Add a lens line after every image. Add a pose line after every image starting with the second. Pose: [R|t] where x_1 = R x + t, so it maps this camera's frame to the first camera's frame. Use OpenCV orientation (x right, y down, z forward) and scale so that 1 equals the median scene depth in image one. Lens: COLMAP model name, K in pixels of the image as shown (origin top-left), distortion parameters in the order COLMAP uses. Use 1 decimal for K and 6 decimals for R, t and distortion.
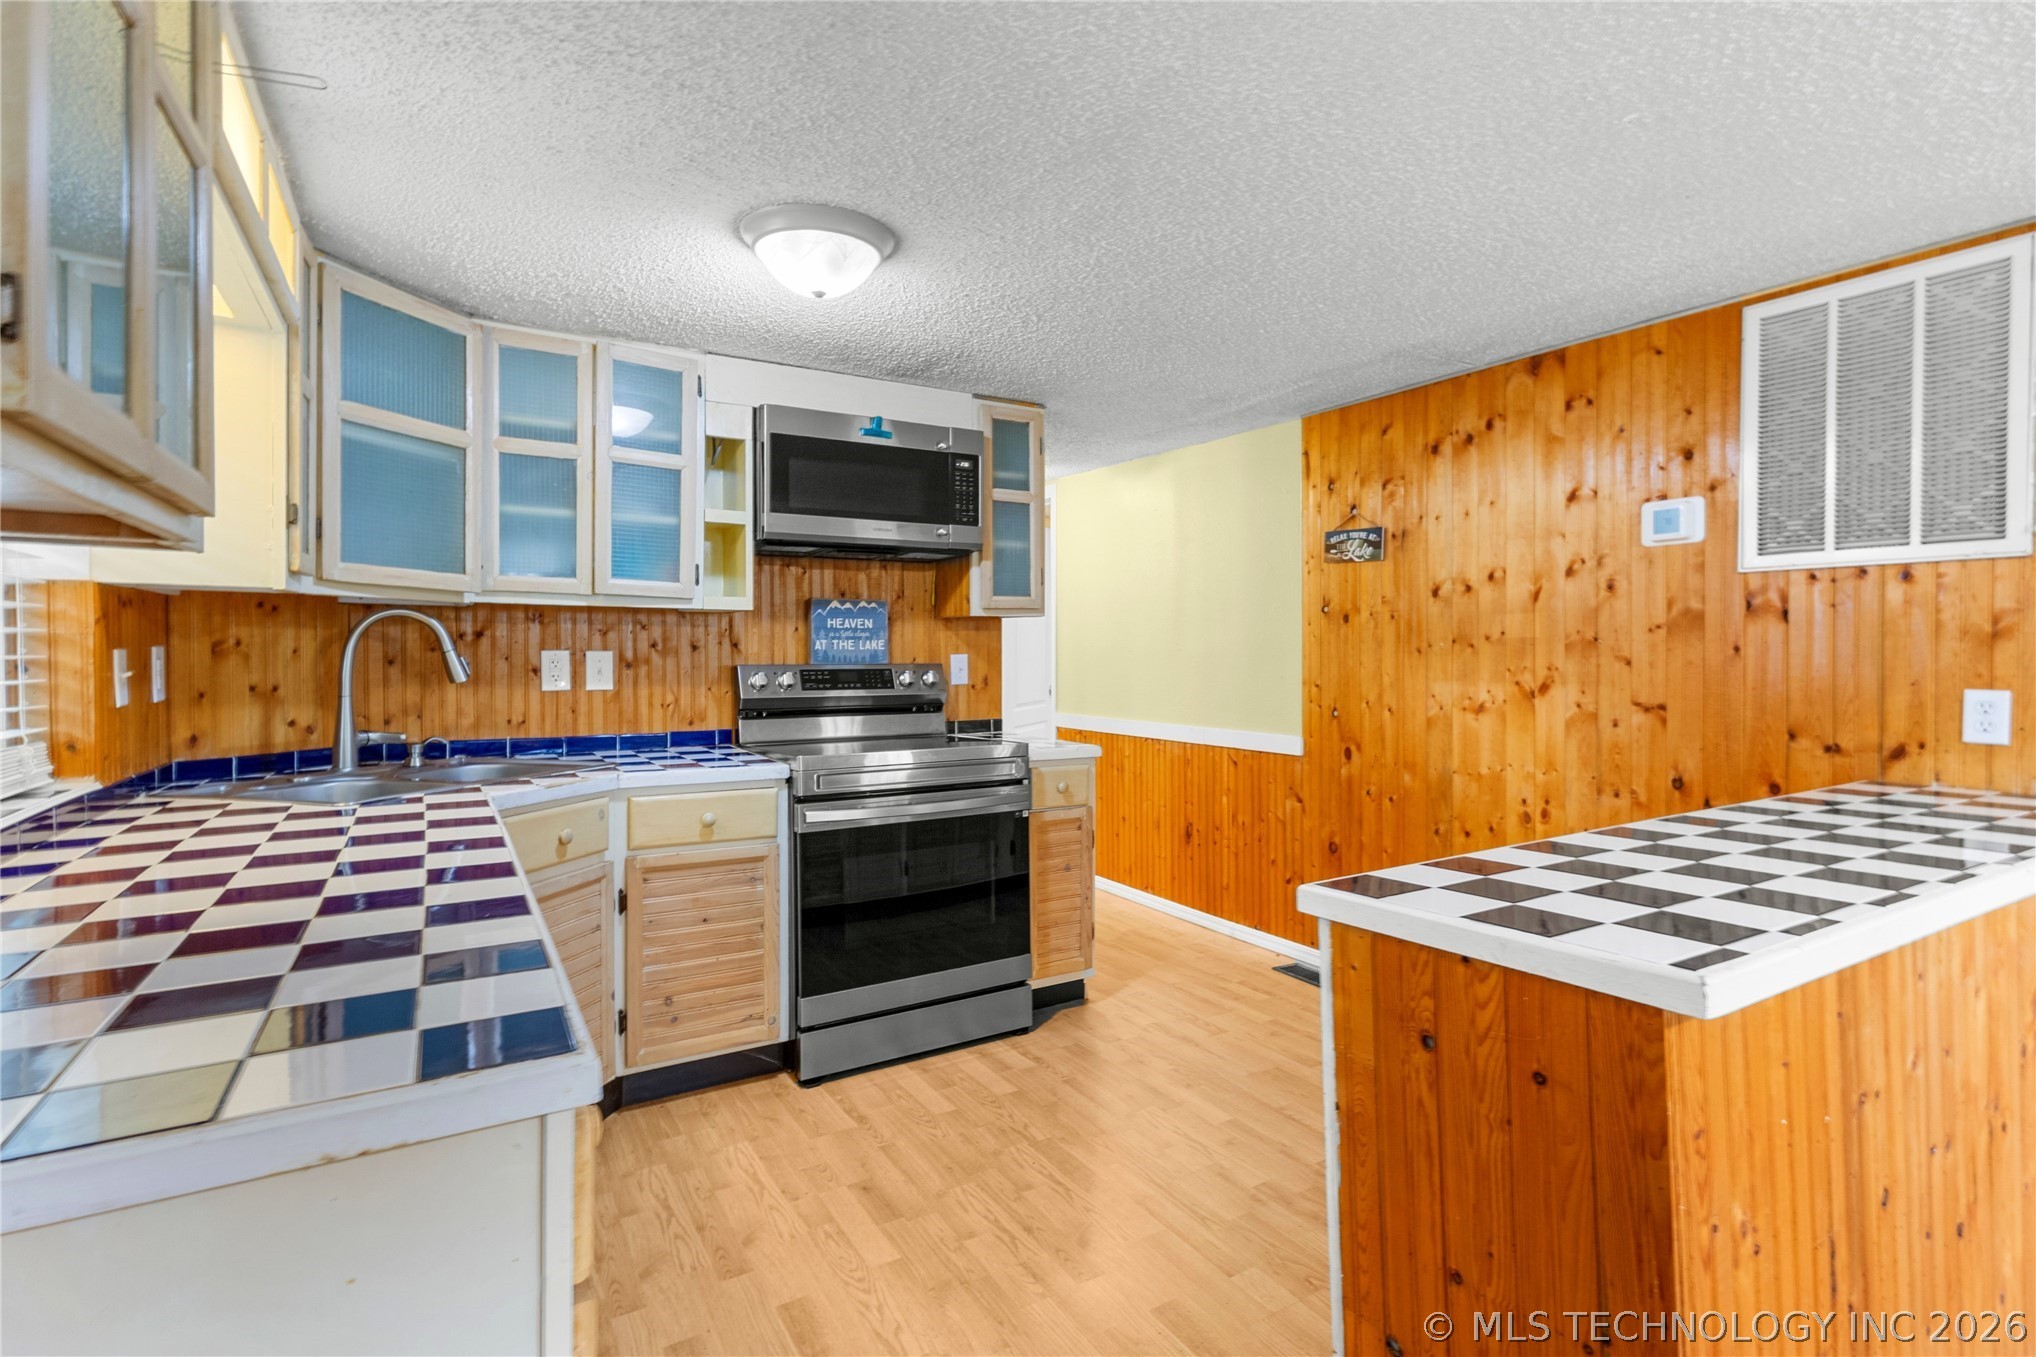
lens RADIAL K [[948.3, 0, 1005.0], [0, 948.3, 664.2], [0, 0, 1]] dist [0.001288, 0.000820]
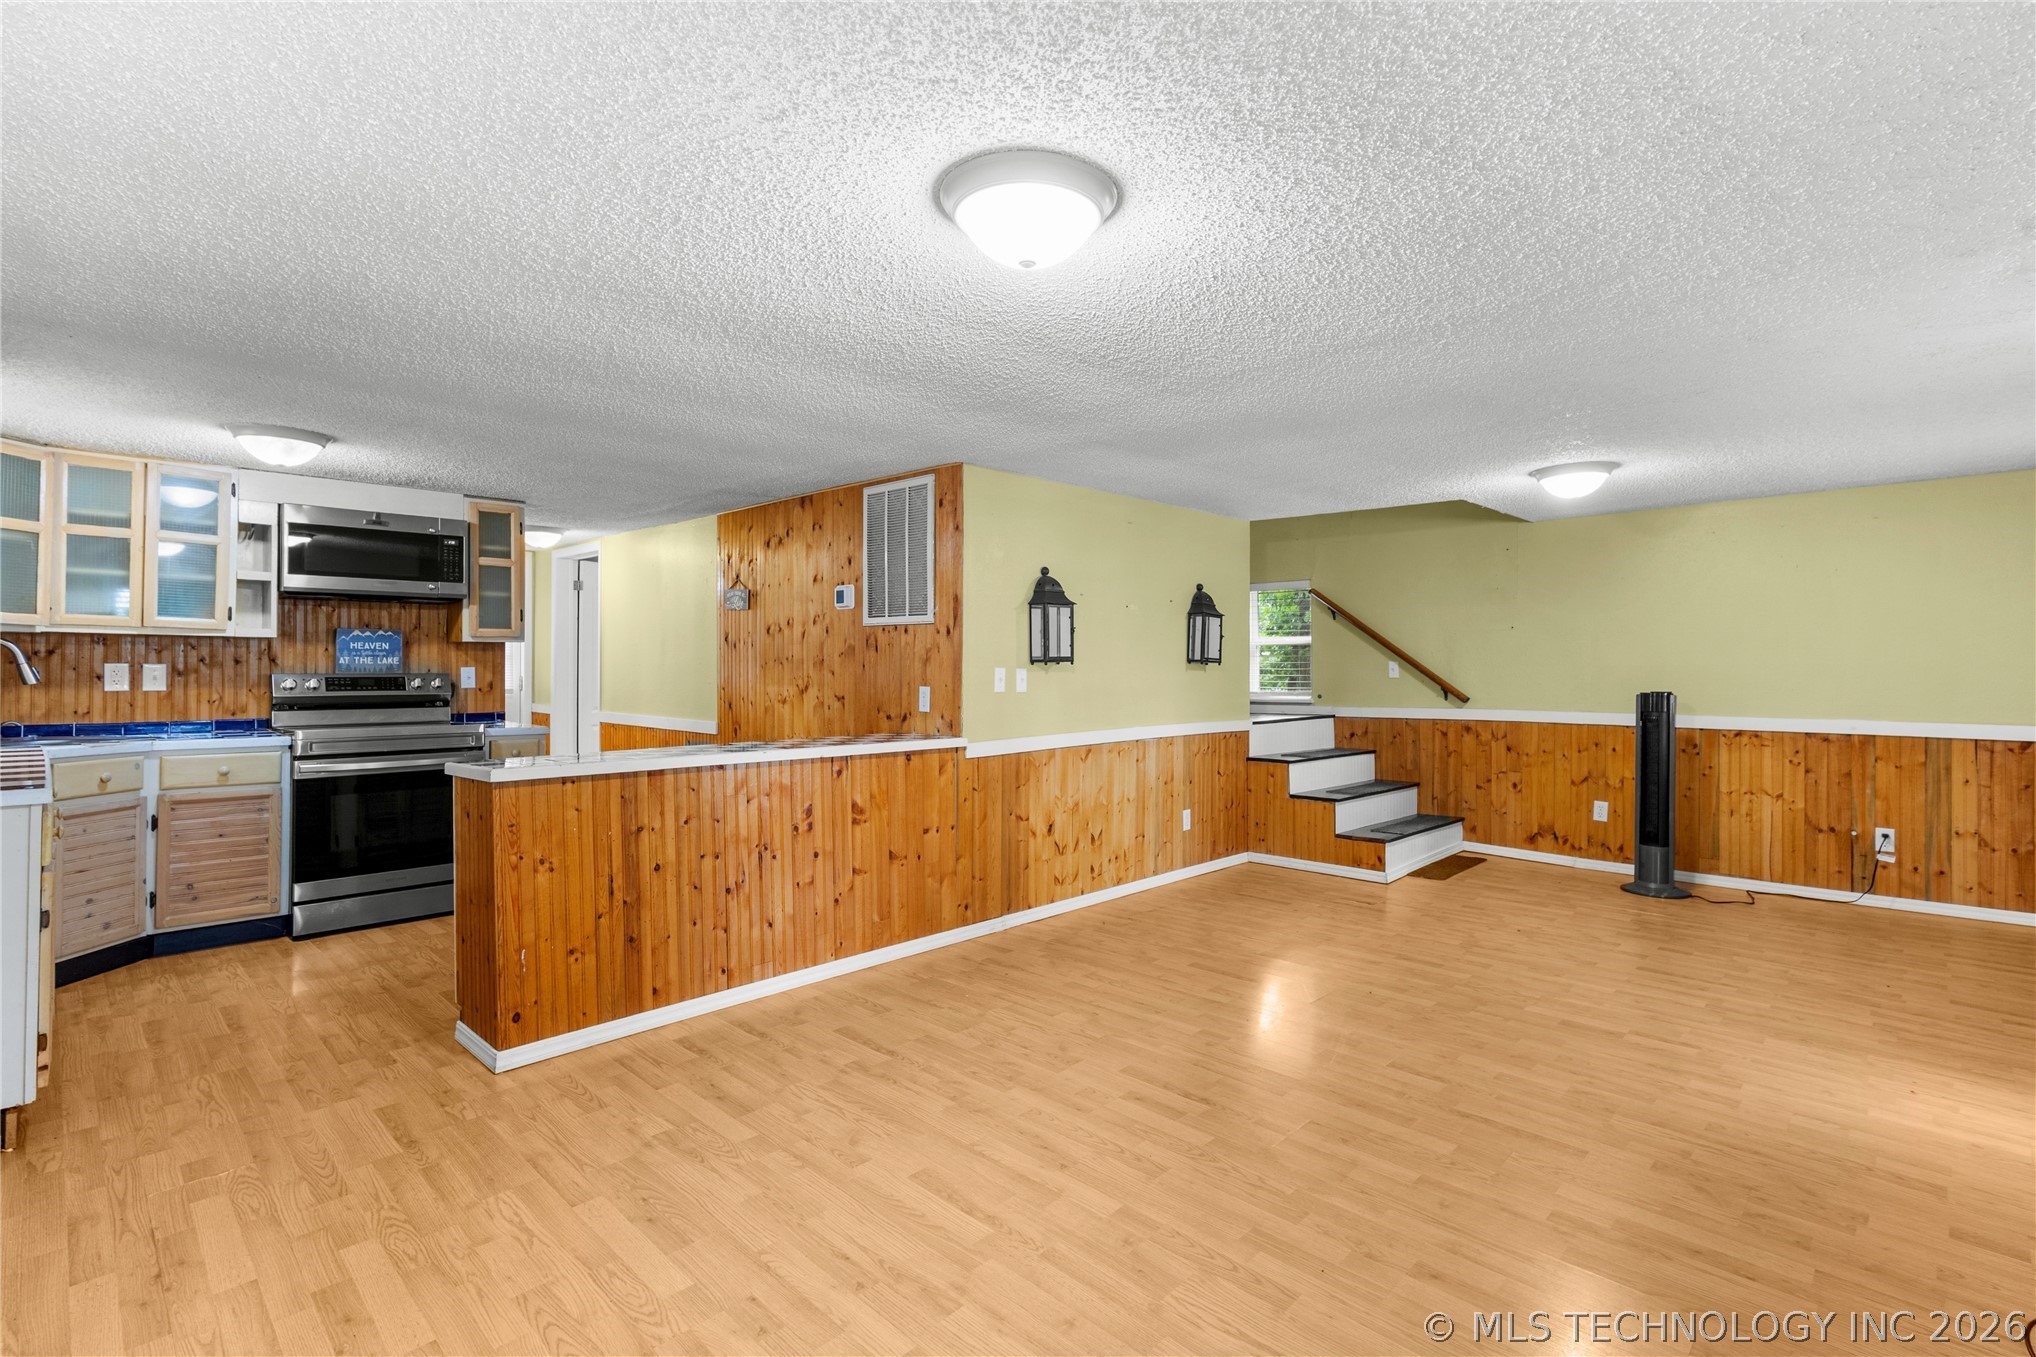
lens RADIAL K [[946.0, 0, 1017.8], [0, 946.0, 657.7], [0, 0, 1]] dist [0.001717, 0.000770]
pose [[0.966750, 0.006733, 0.255636, 0.494000], [-0.000943, 0.999740, -0.022767, 0.008698], [-0.255723, 0.021769, 0.966505, -0.764188]]
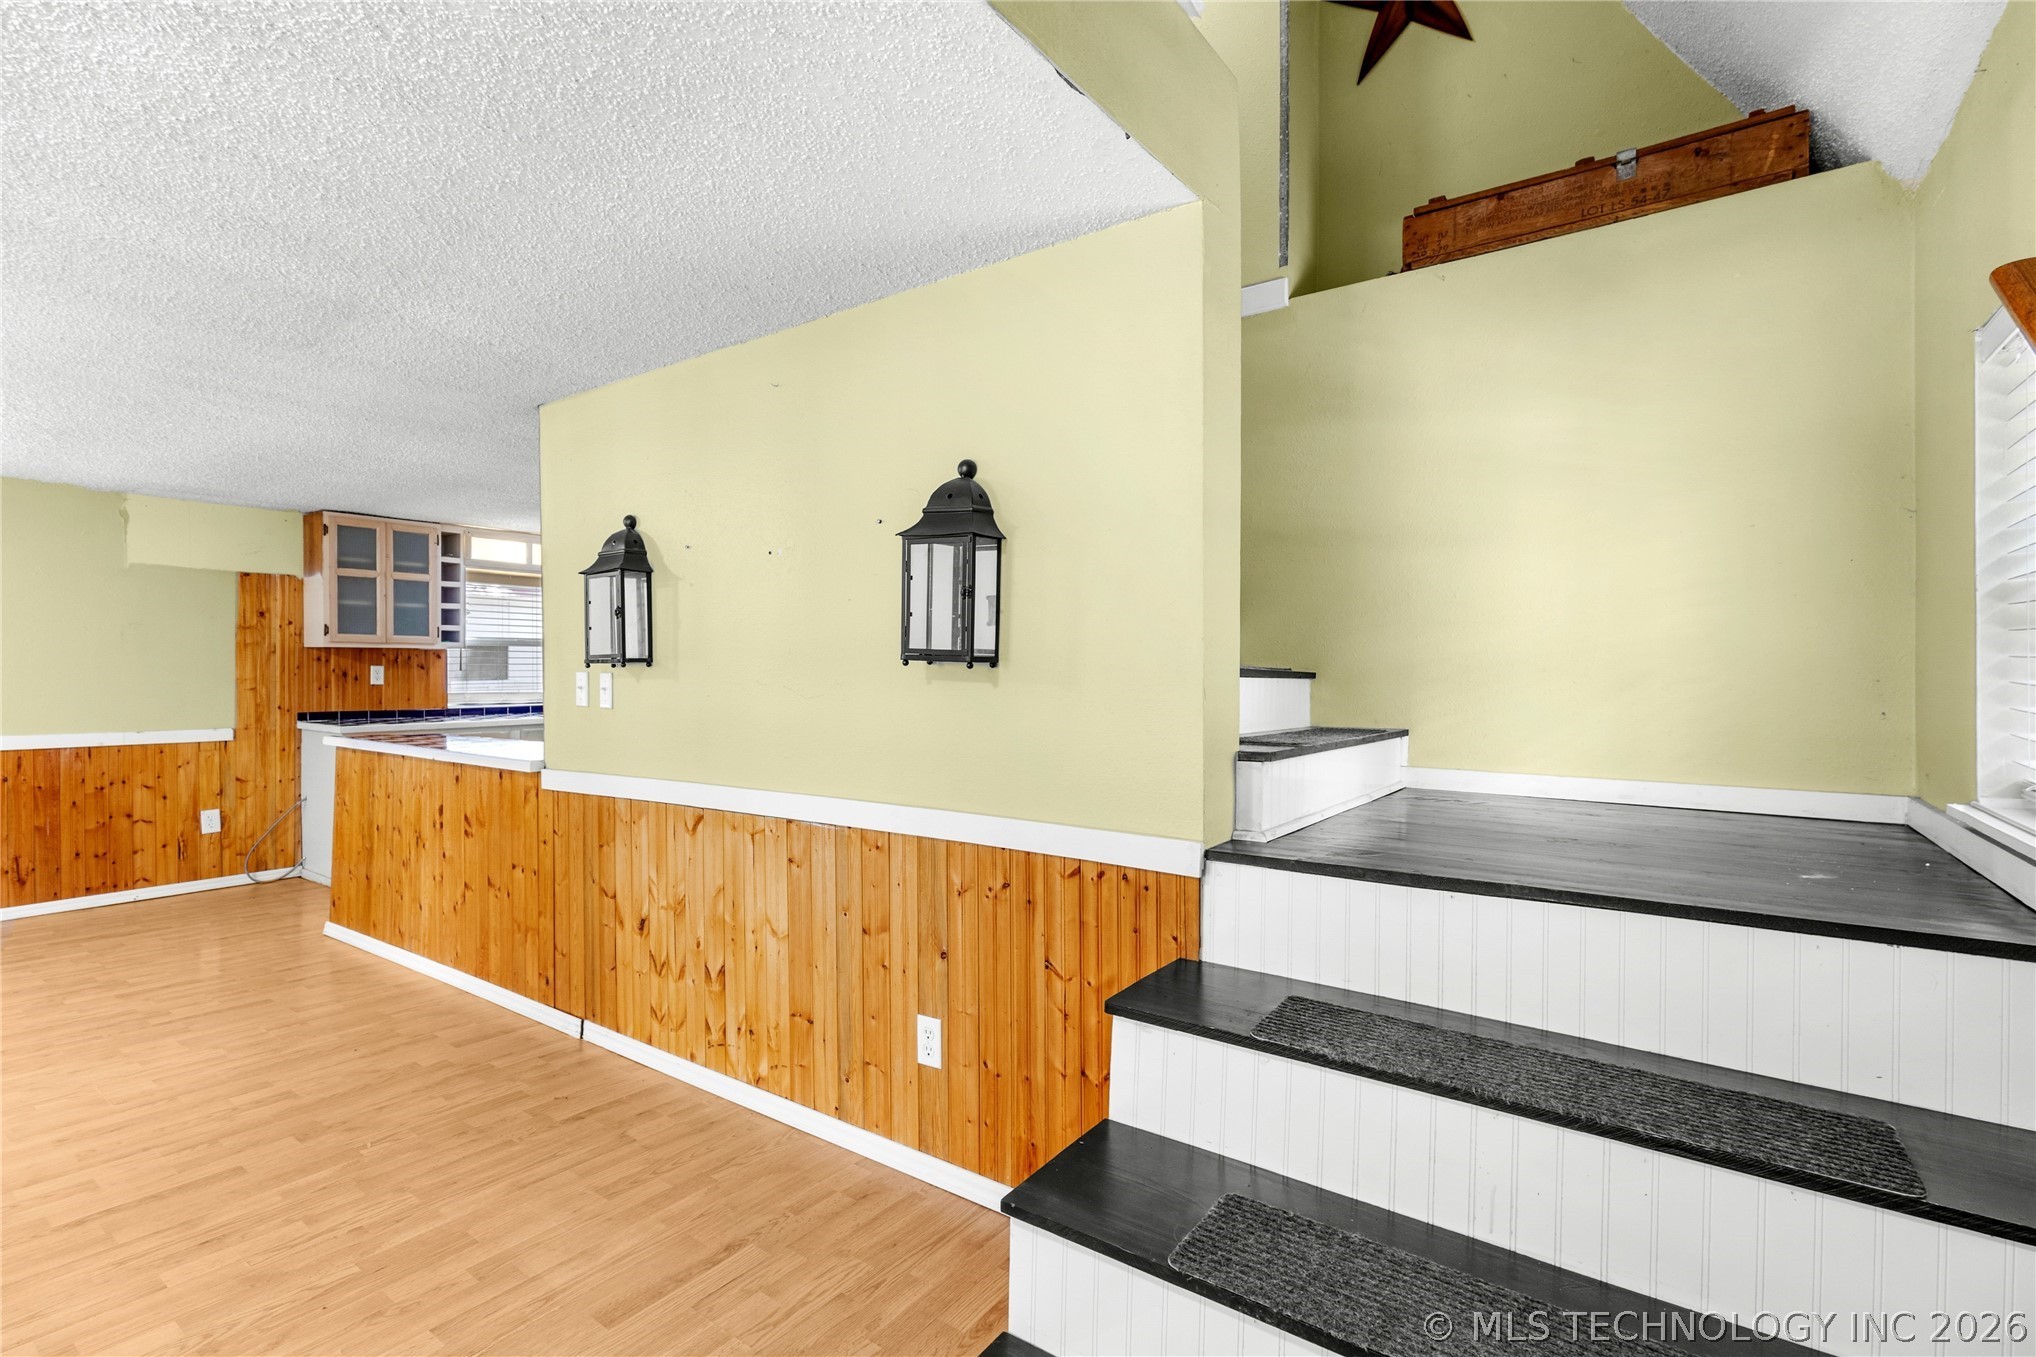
lens RADIAL K [[951.9, 0, 1018.0], [0, 951.9, 678.5], [0, 0, 1]] dist [-0.011169, 0.011936]
pose [[0.400535, 0.011162, -0.916213, 2.019201], [-0.016819, 0.999847, 0.004828, -0.014861], [0.916127, 0.013476, 0.400662, 0.701679]]
